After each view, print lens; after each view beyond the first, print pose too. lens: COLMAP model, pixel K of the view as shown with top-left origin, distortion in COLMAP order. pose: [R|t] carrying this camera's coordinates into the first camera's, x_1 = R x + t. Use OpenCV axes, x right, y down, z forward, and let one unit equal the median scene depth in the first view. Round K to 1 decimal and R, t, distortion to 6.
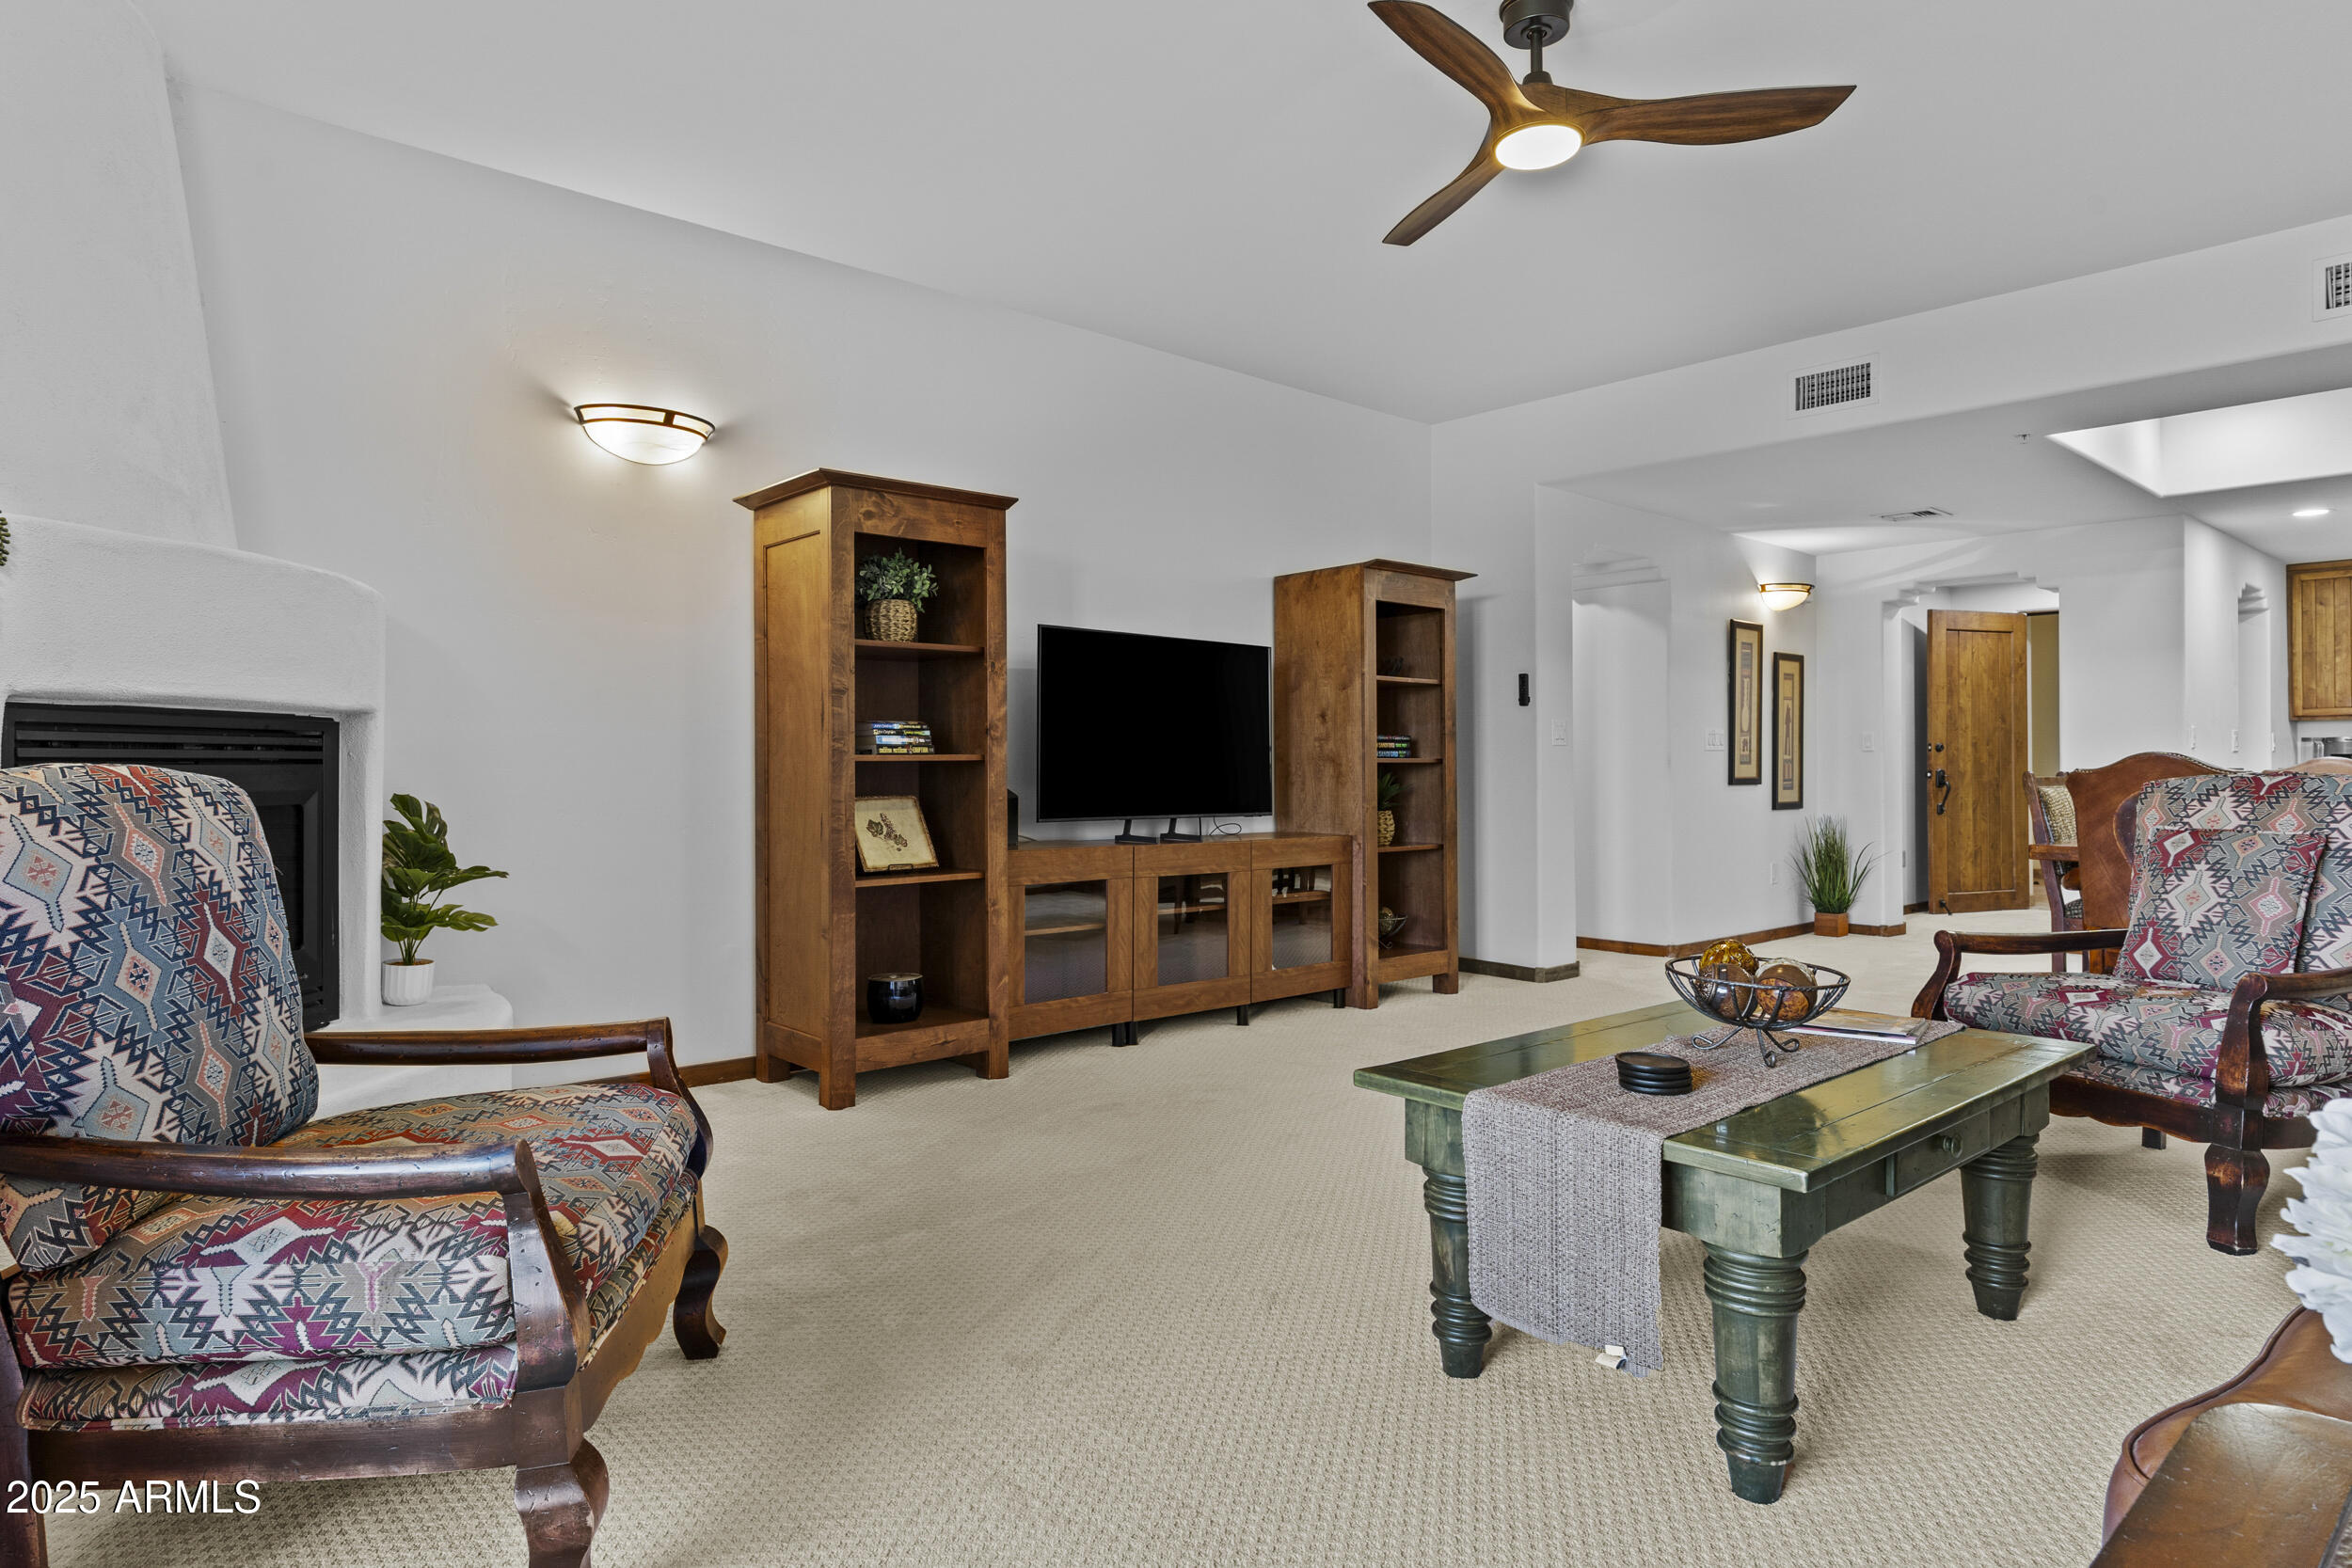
lens RADIAL K [[1323.1, 0, 1170.4], [0, 1323.1, 752.5], [0, 0, 1]] dist [0.003903, 0.001006]
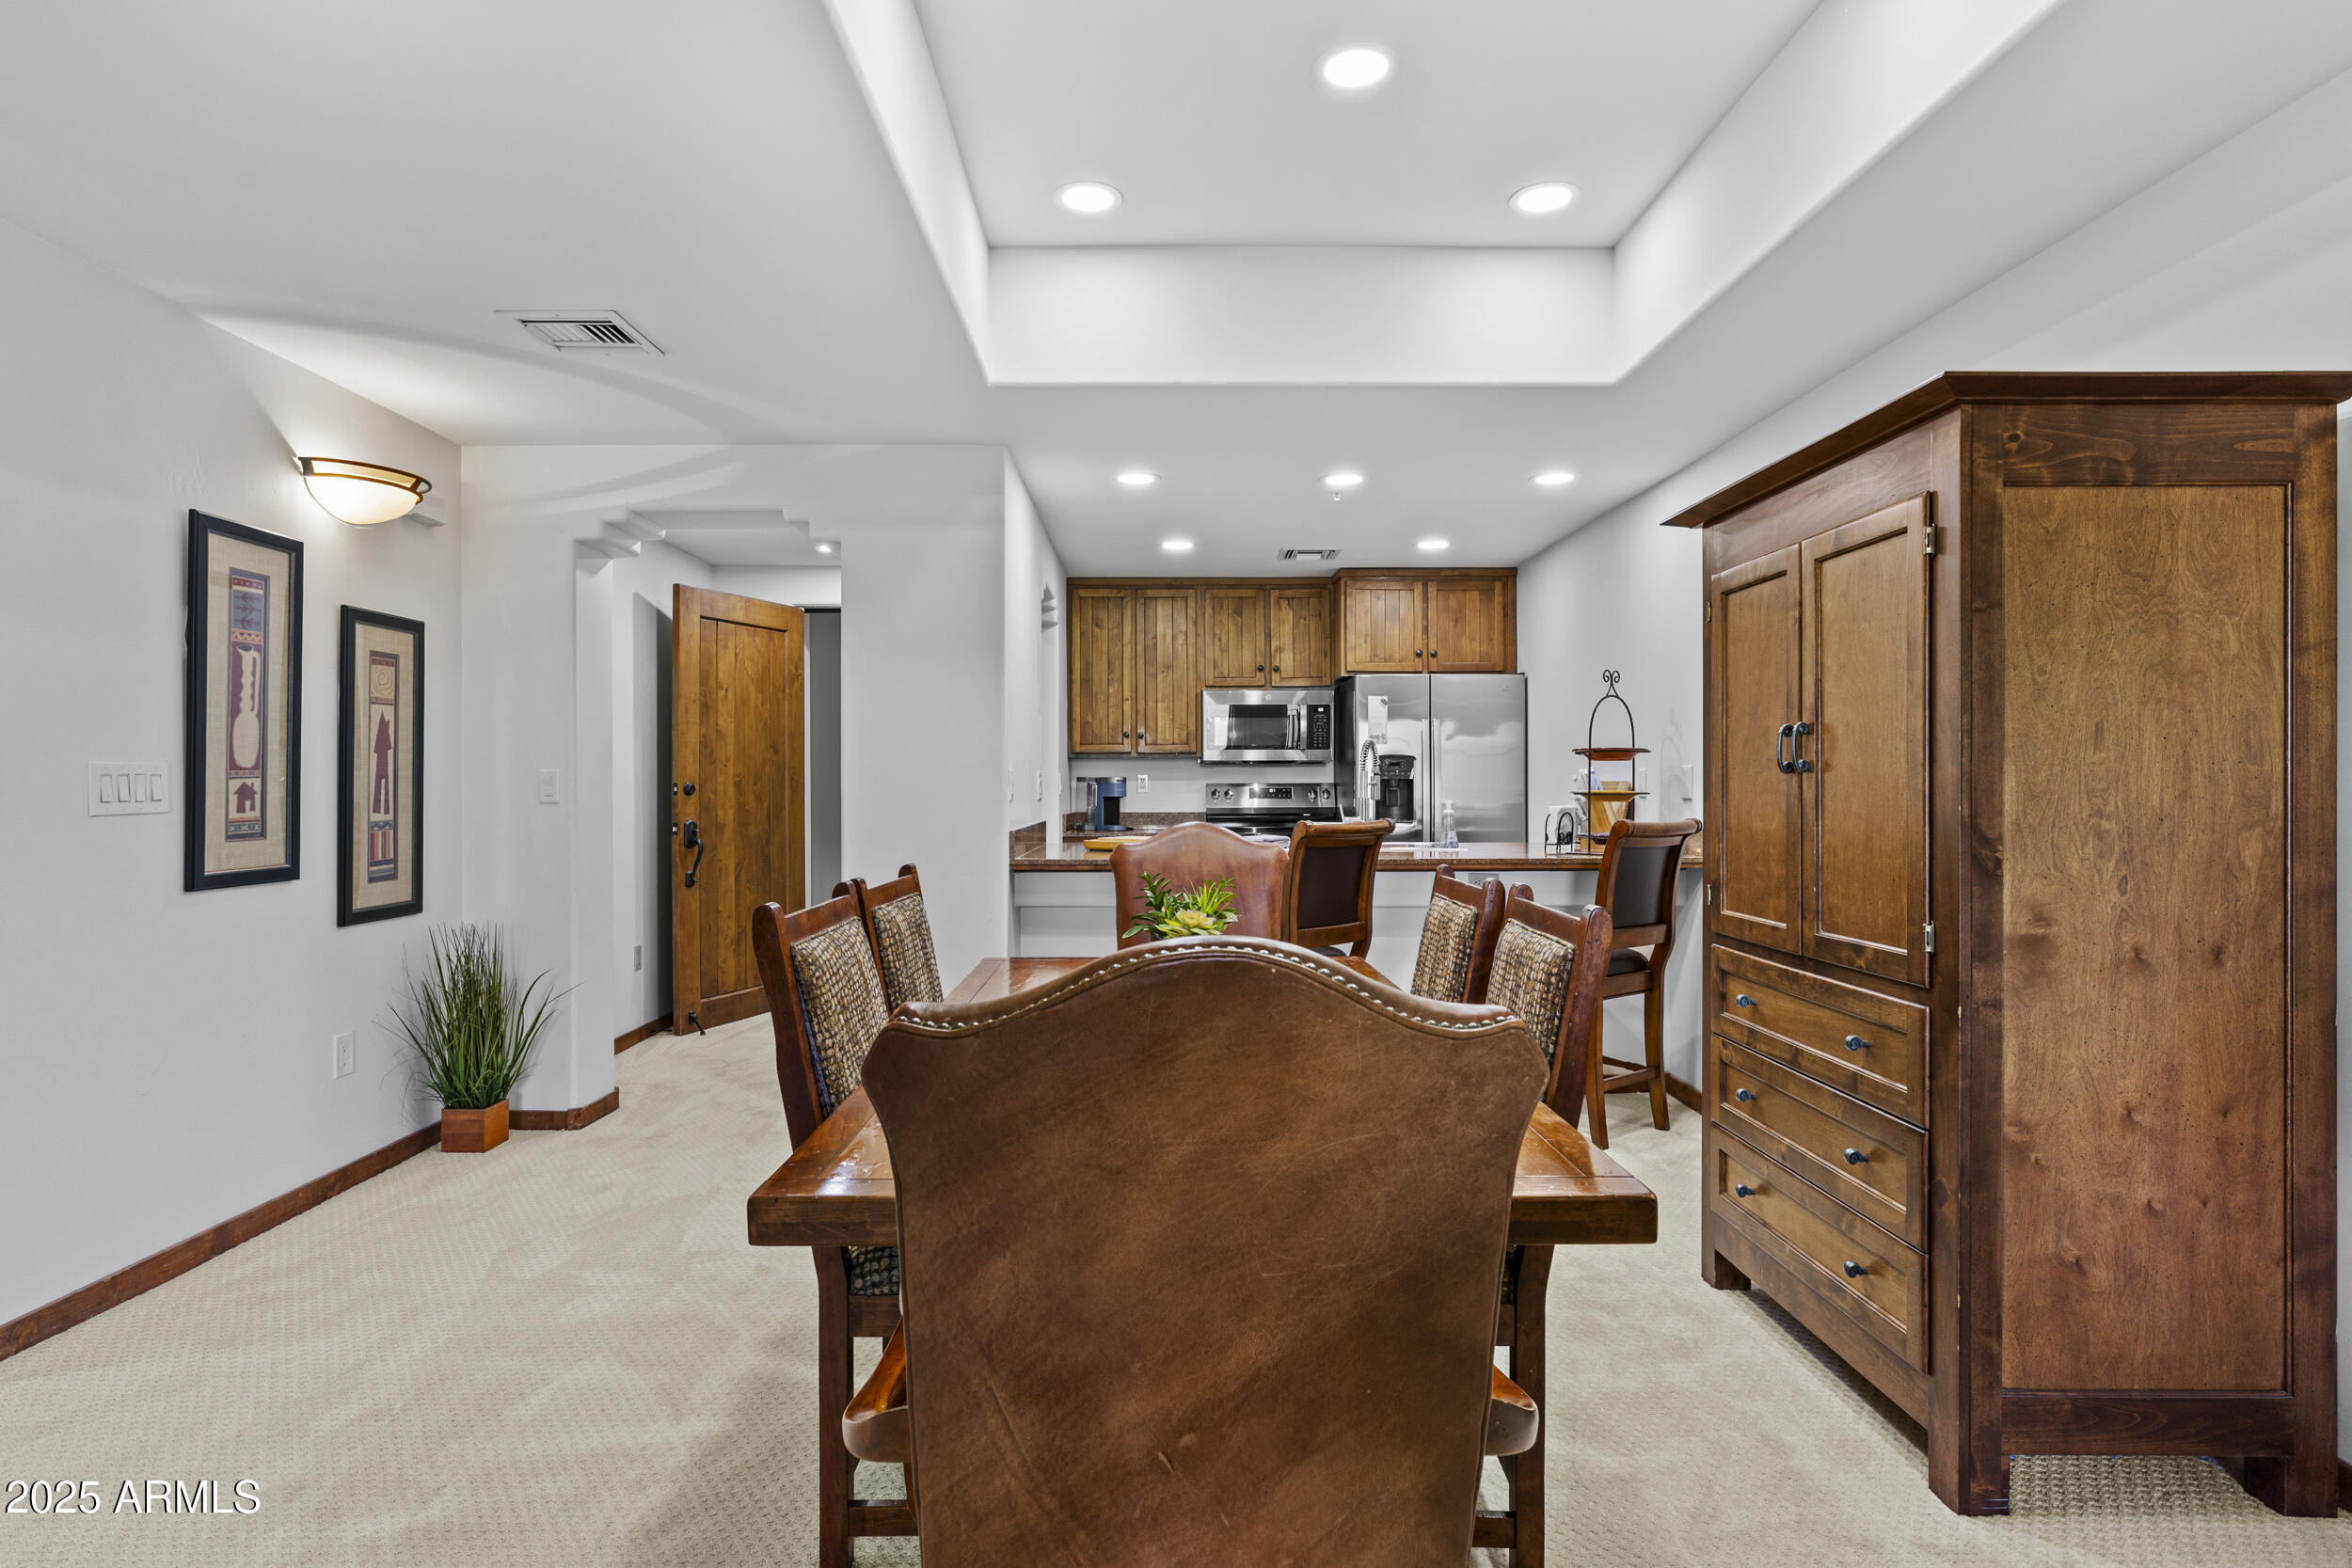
lens RADIAL K [[1225.0, 0, 1176.0], [0, 1225.0, 784.0], [0, 0, 1]] dist [0.000492, 0.000373]
pose [[0.654204, -0.001747, 0.756316, 0.285098], [-0.007695, 0.999930, 0.008965, -0.014679], [-0.756279, -0.011684, 0.654145, 0.425185]]
